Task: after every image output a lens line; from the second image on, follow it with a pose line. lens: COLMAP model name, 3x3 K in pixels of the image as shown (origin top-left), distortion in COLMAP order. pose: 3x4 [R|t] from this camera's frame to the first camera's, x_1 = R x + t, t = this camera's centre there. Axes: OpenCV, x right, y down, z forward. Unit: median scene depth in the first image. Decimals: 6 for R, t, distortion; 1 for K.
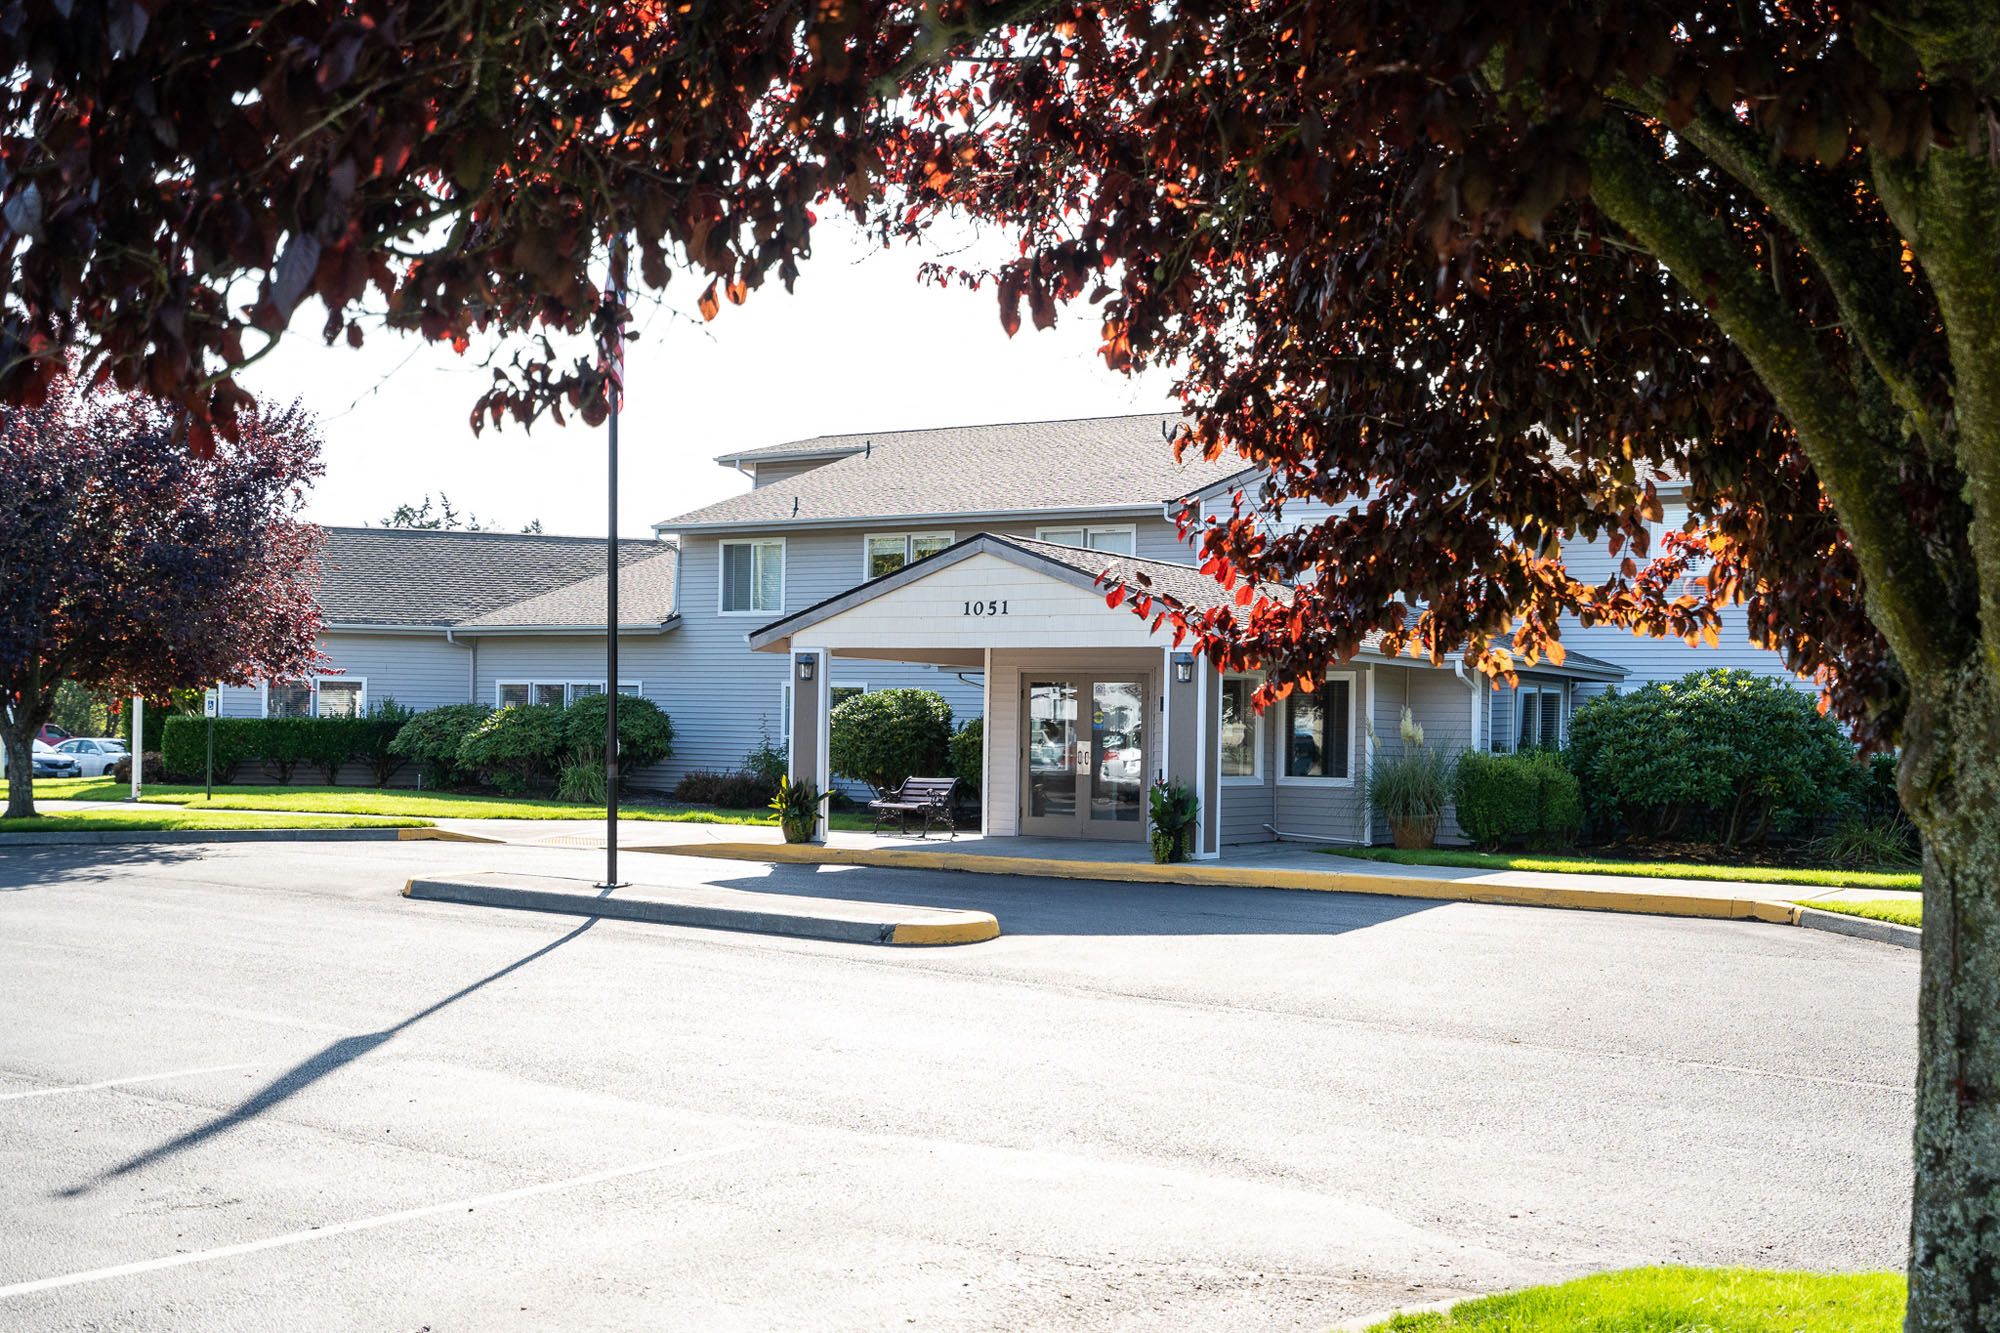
lens RADIAL K [[1938.9, 0, 1000.0], [0, 1938.9, 666.5], [0, 0, 1]] dist [0.006210, -0.184809]
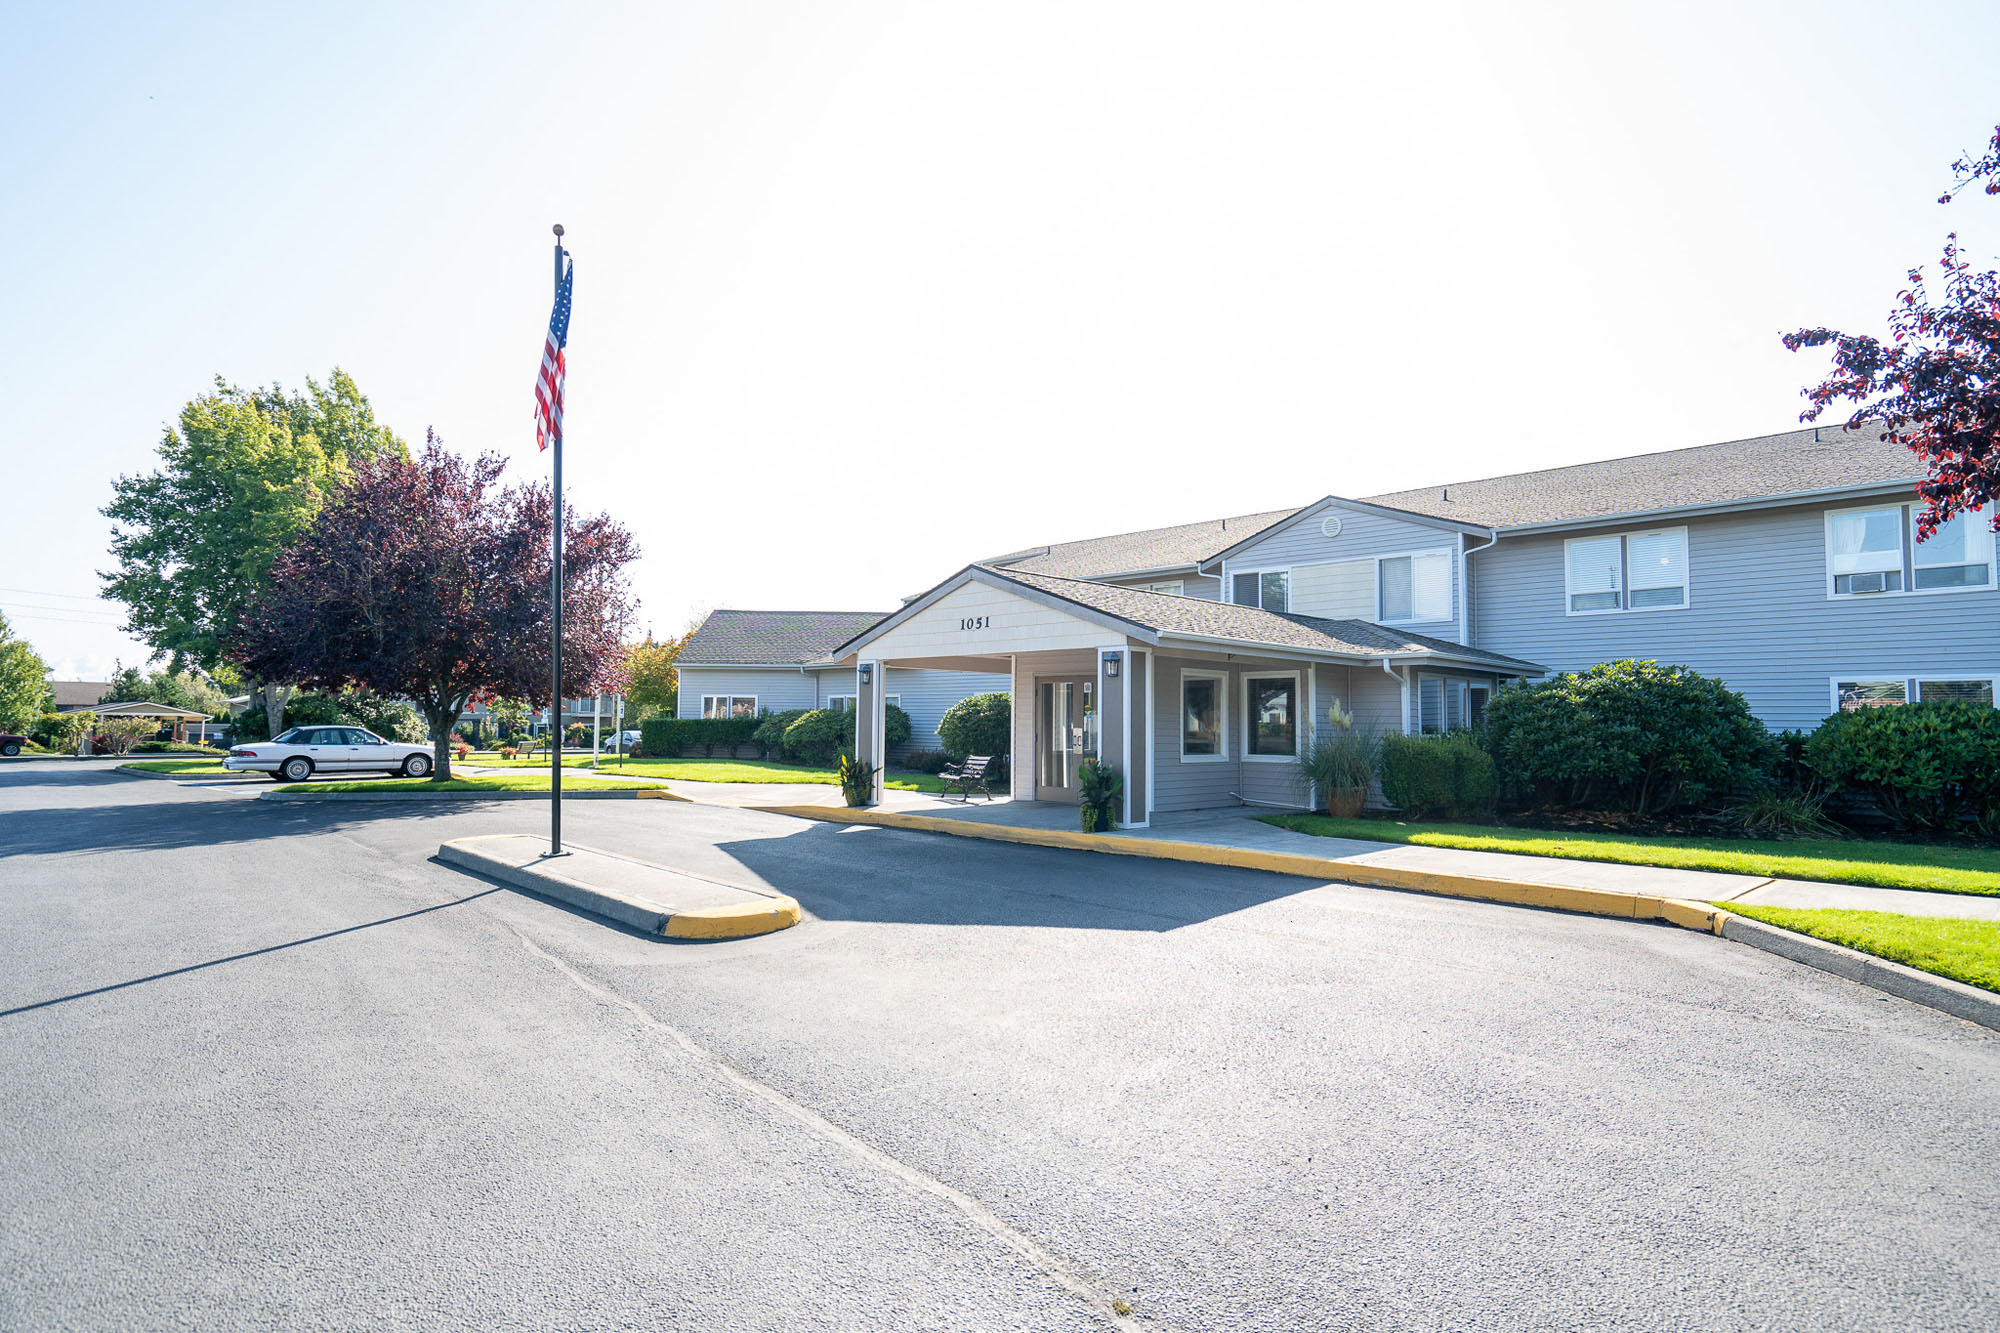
lens RADIAL K [[972.8, 0, 995.8], [0, 972.8, 647.9], [0, 0, 1]] dist [-0.020155, 0.000202]
pose [[0.971742, -0.027268, -0.234466, 0.146171], [0.016269, 0.998680, -0.048720, 0.016264], [0.235485, 0.043529, 0.970903, 0.361216]]
